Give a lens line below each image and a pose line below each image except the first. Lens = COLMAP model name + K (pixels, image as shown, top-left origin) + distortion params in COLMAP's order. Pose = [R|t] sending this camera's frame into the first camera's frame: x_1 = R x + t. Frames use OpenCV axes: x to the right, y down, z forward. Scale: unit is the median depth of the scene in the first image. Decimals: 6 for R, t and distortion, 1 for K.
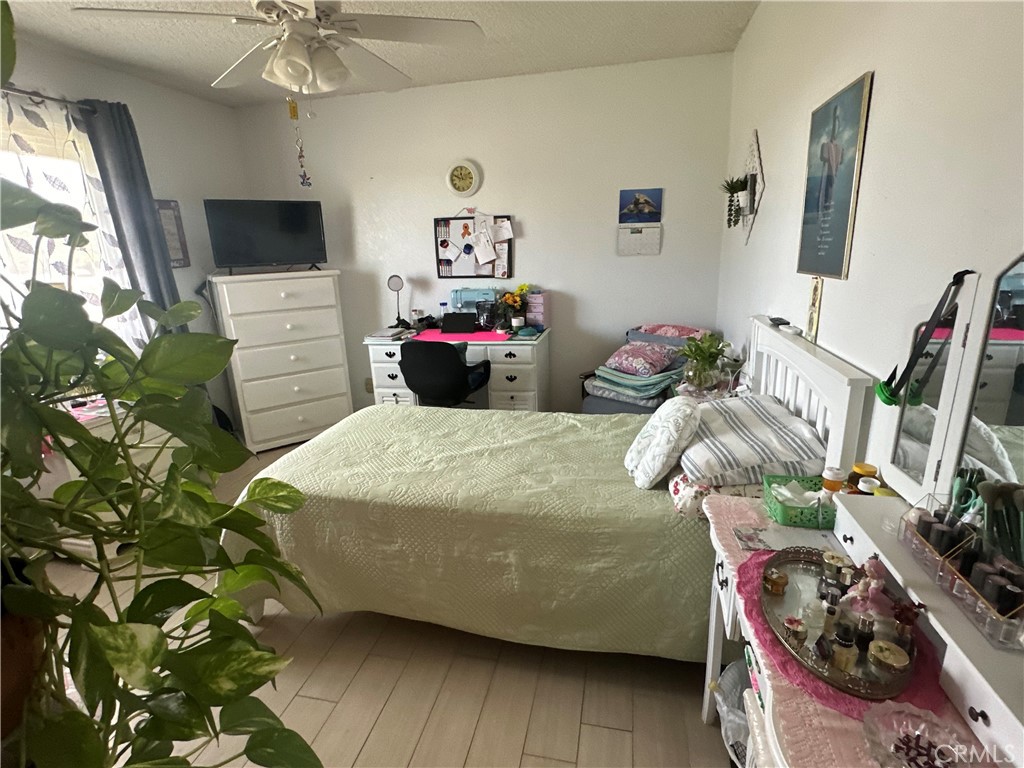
lens RADIAL K [[508.8, 0, 511.1], [0, 508.8, 387.1], [0, 0, 1]] dist [-0.006713, 0.001013]
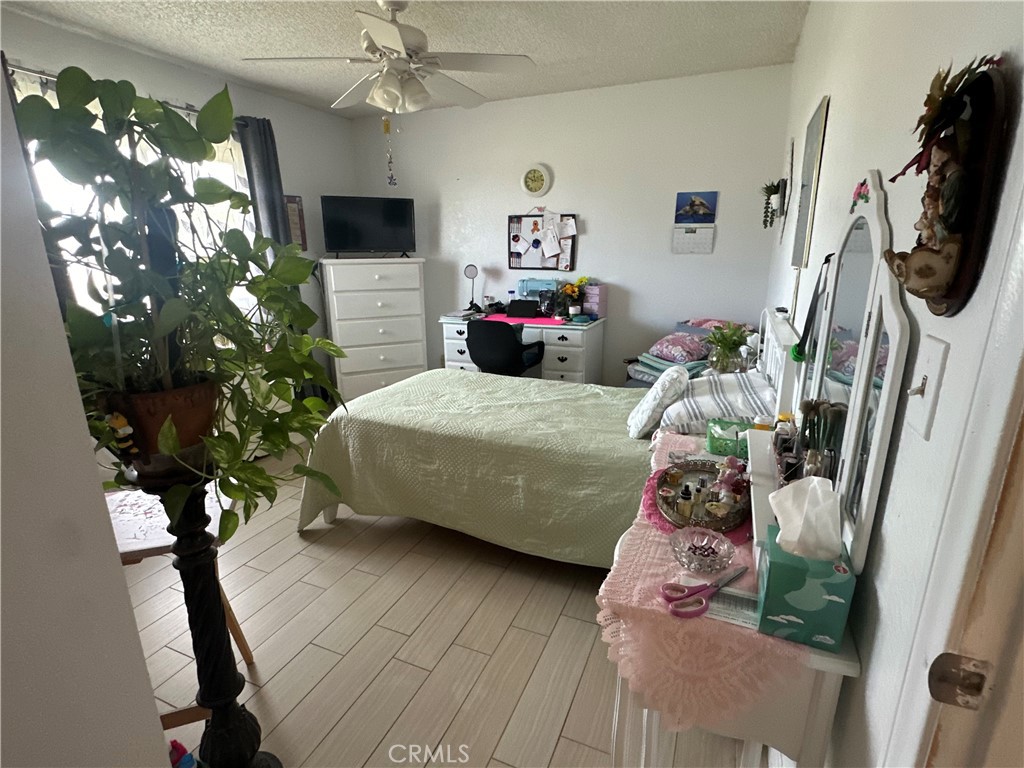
lens RADIAL K [[508.8, 0, 513.3], [0, 508.8, 385.5], [0, 0, 1]] dist [-0.006713, 0.001013]
pose [[0.983037, 0.075802, -0.167010, 0.119562], [-0.076770, 0.997049, 0.000664, 0.067246], [0.166568, 0.012169, 0.985955, -0.166886]]
